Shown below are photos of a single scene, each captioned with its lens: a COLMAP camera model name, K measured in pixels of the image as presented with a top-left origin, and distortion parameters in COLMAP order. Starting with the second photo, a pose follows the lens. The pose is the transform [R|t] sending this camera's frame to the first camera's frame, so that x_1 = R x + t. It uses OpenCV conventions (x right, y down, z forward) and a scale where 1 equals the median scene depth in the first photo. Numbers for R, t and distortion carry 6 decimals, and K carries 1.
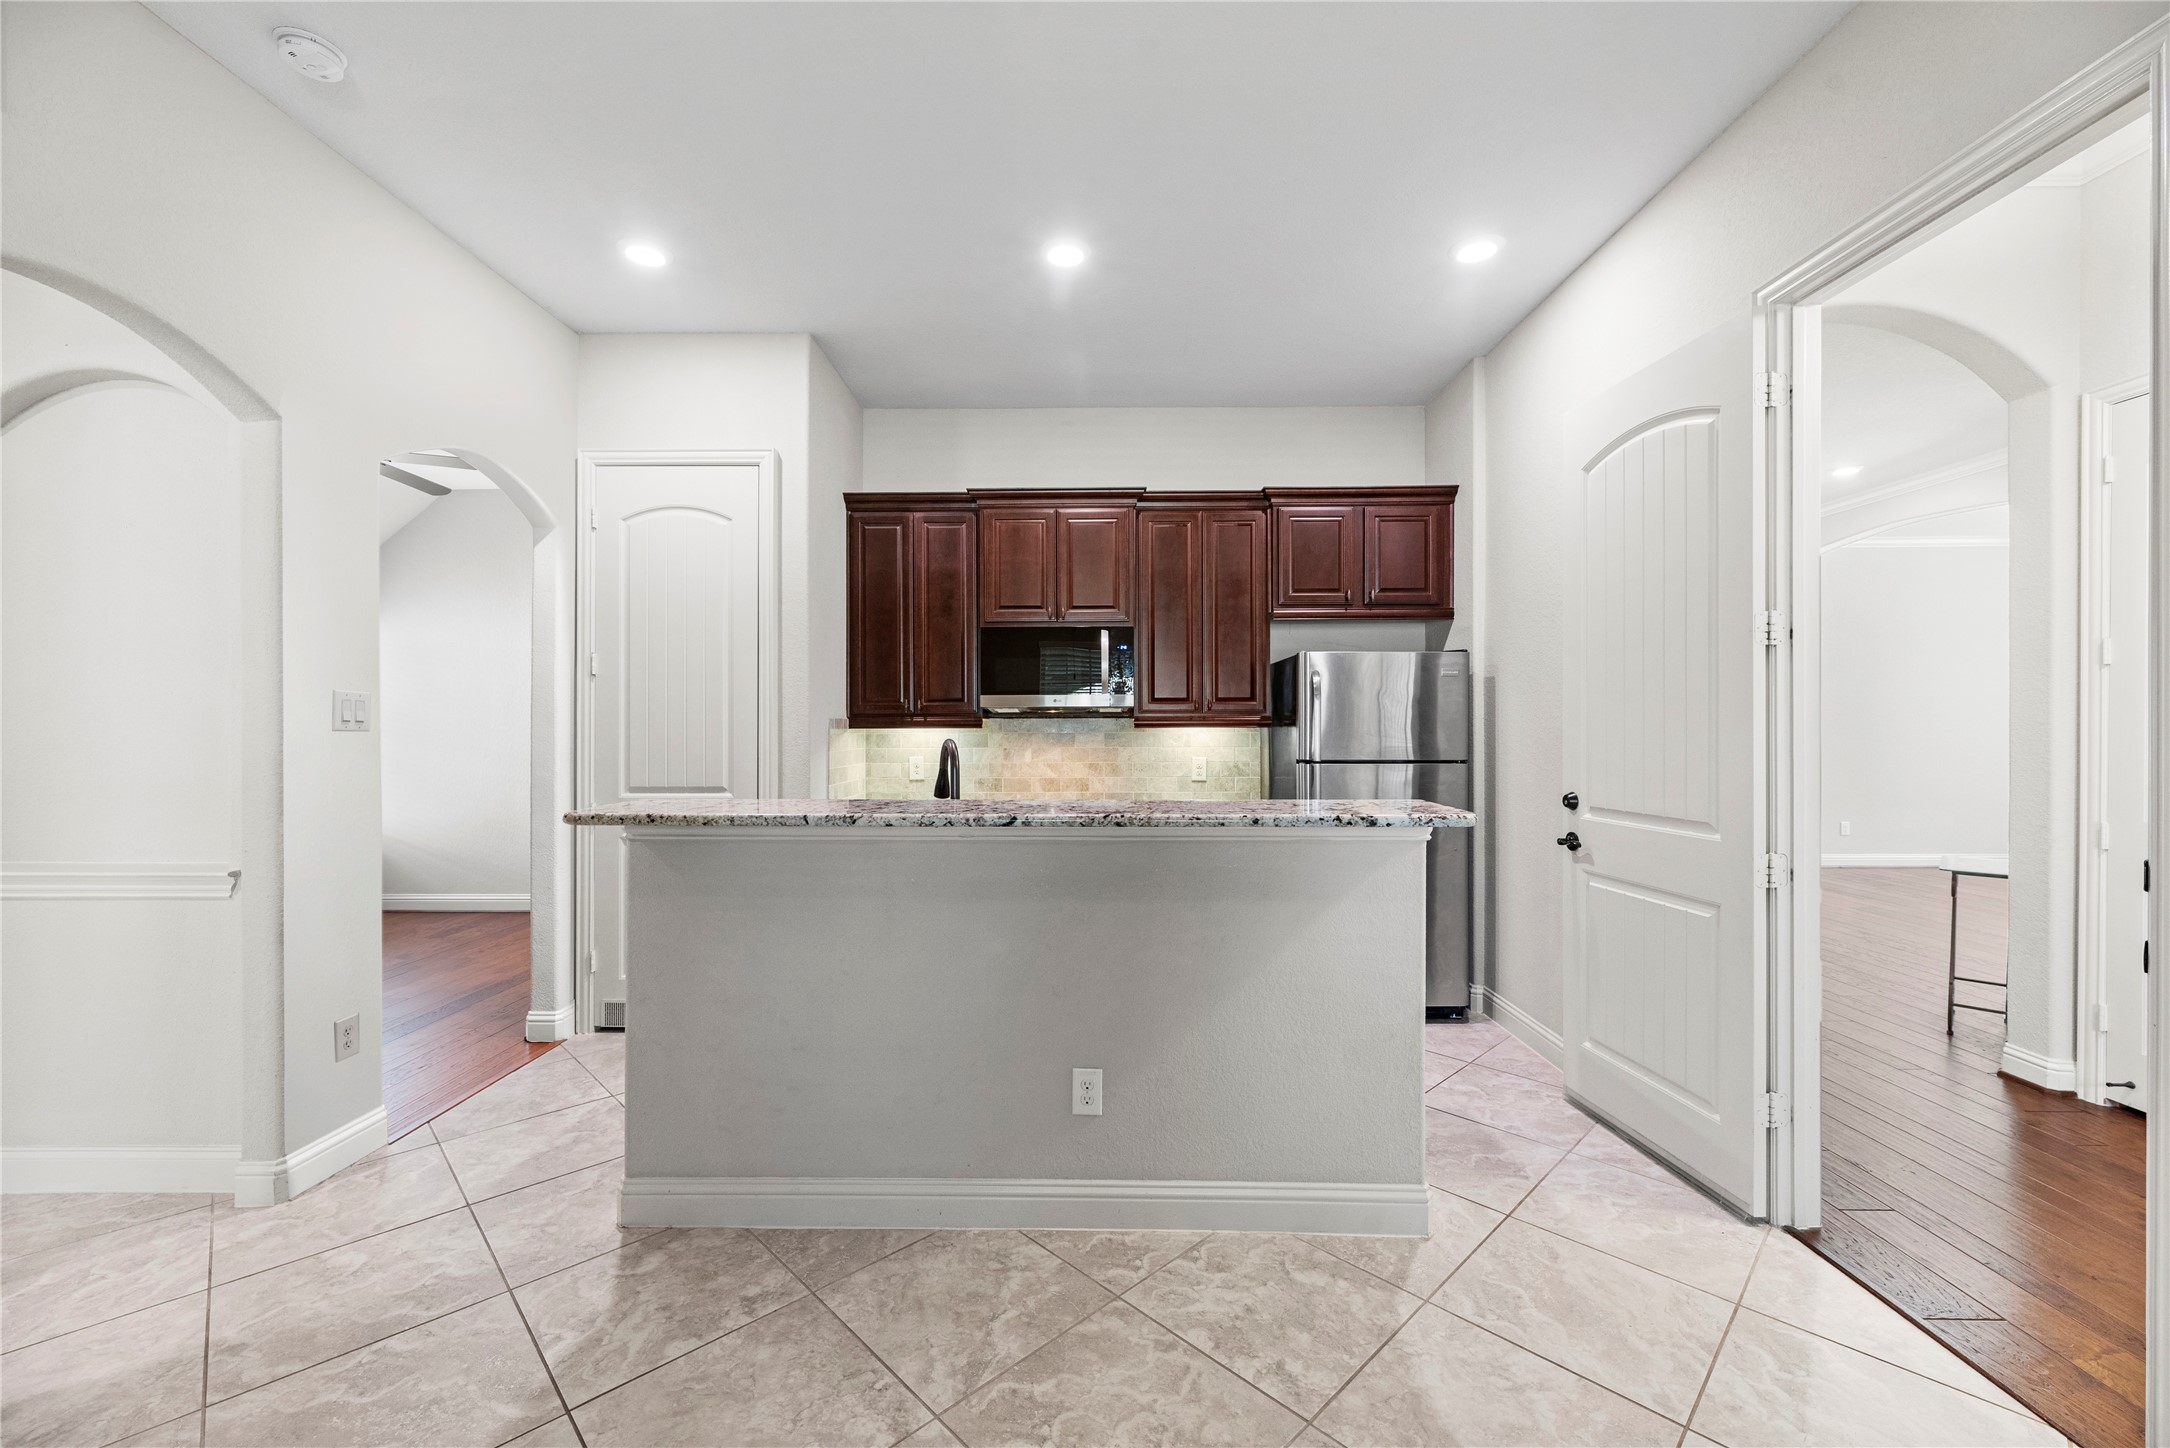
lens RADIAL K [[854.5, 0, 1085.7], [0, 854.5, 731.5], [0, 0, 1]] dist [0.002489, -0.000054]
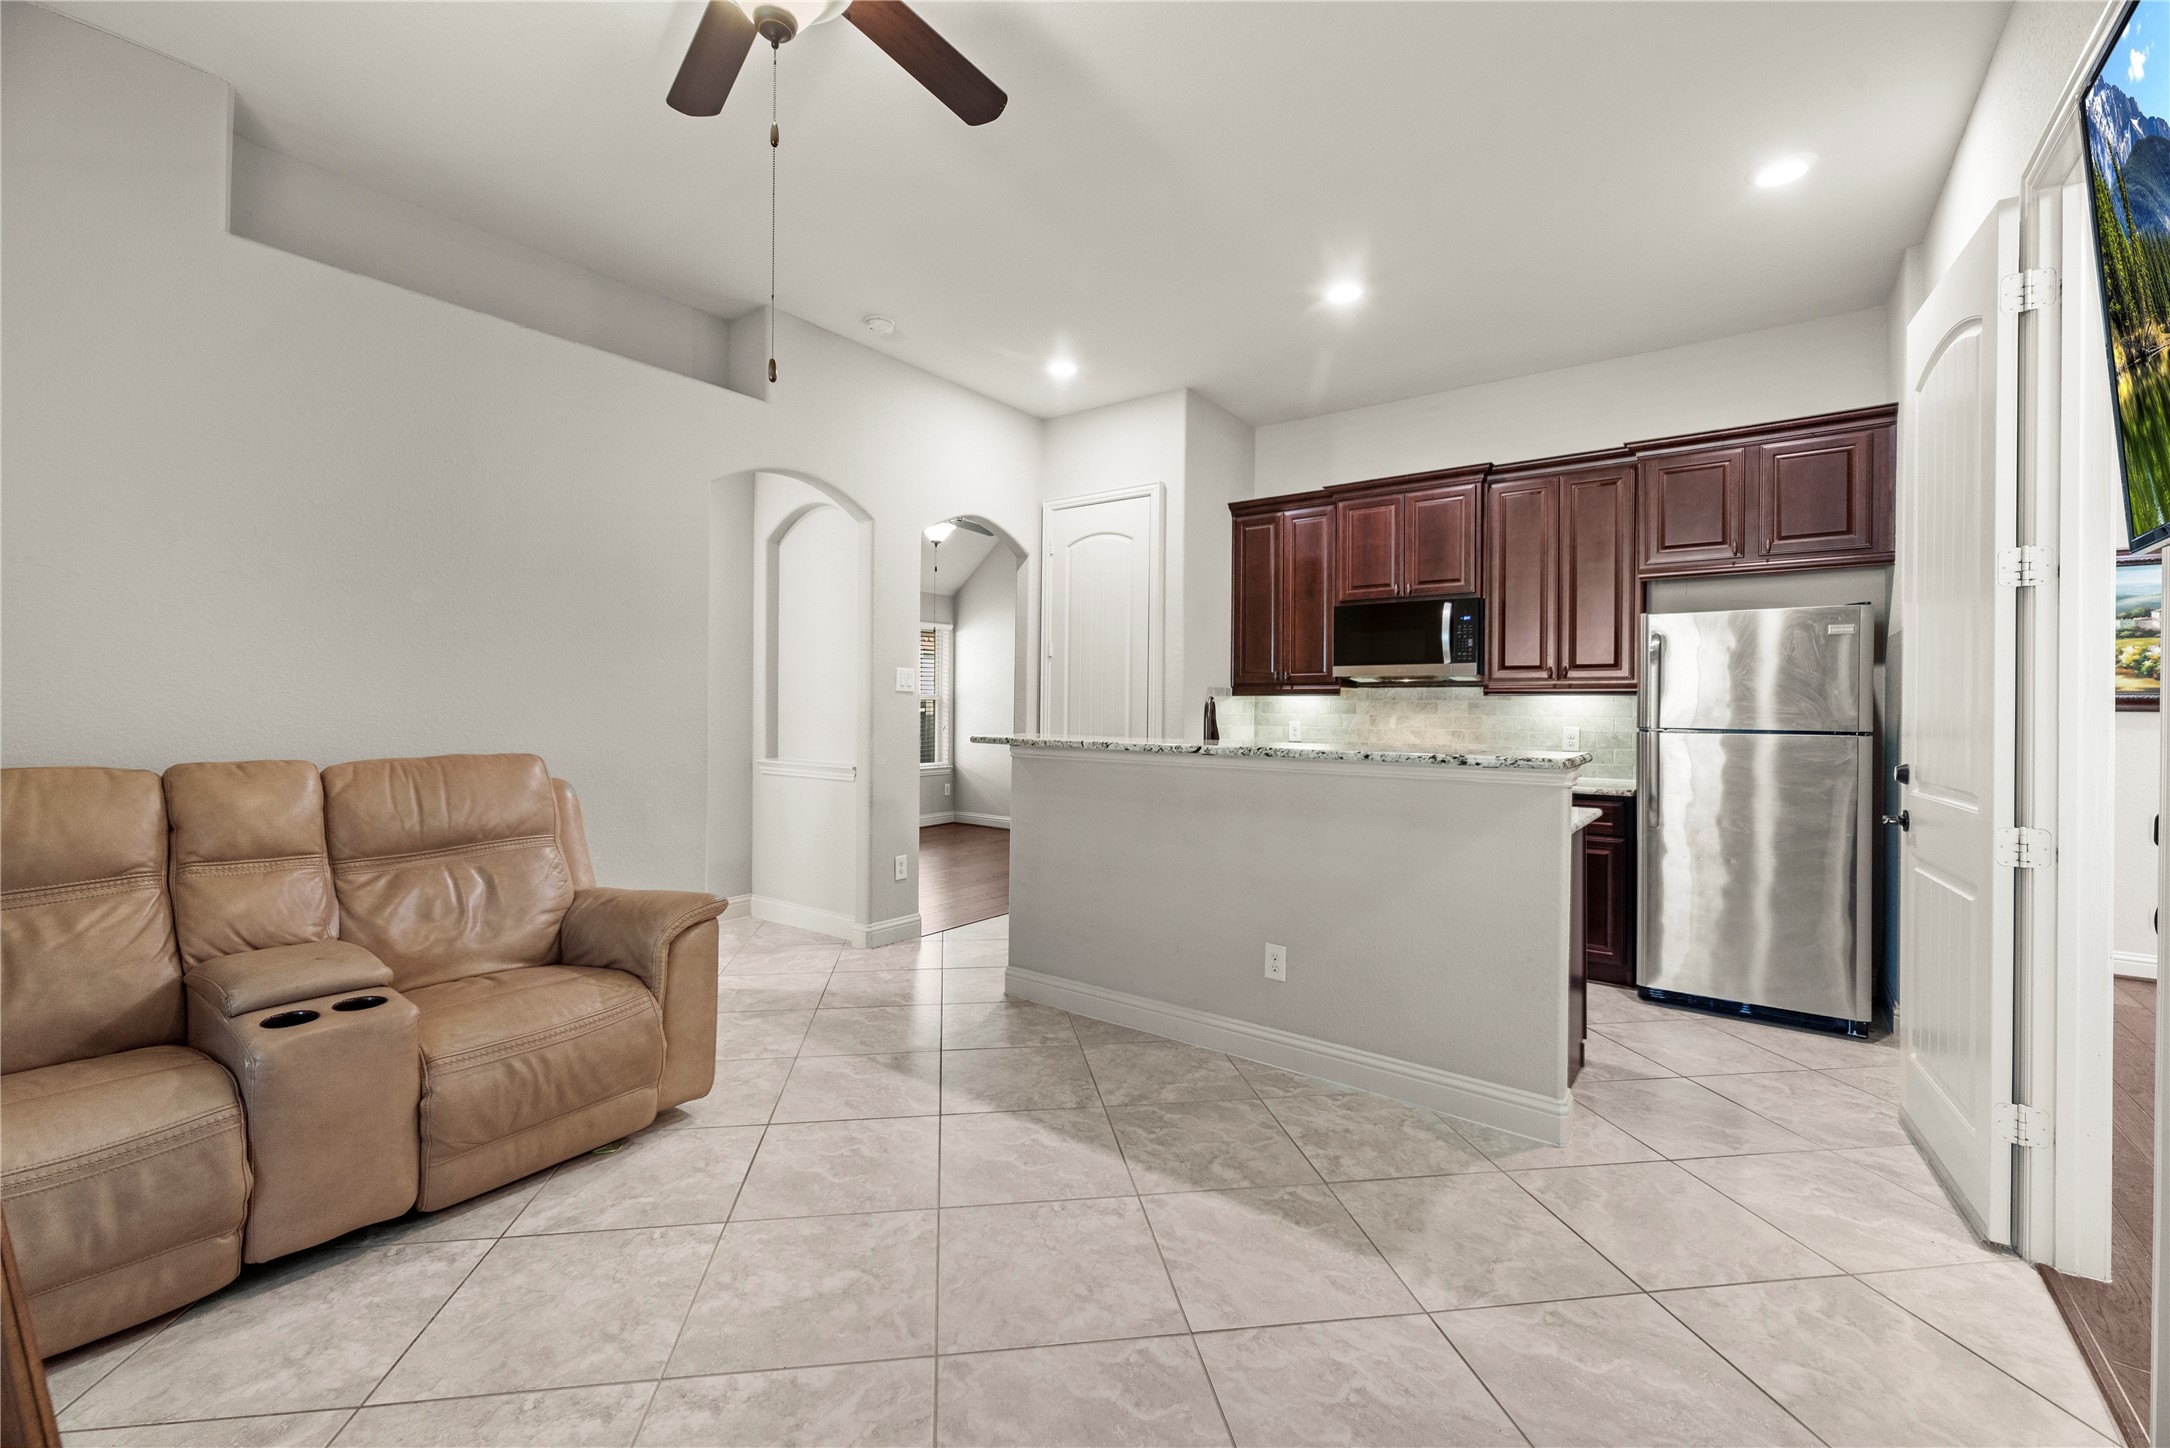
lens RADIAL K [[854.5, 0, 1077.8], [0, 854.5, 710.6], [0, 0, 1]] dist [0.002489, -0.000054]
pose [[0.818098, 0.012858, -0.574935, 0.309327], [-0.012425, 0.999912, 0.004683, 0.018884], [0.574944, 0.003313, 0.818186, -0.156145]]
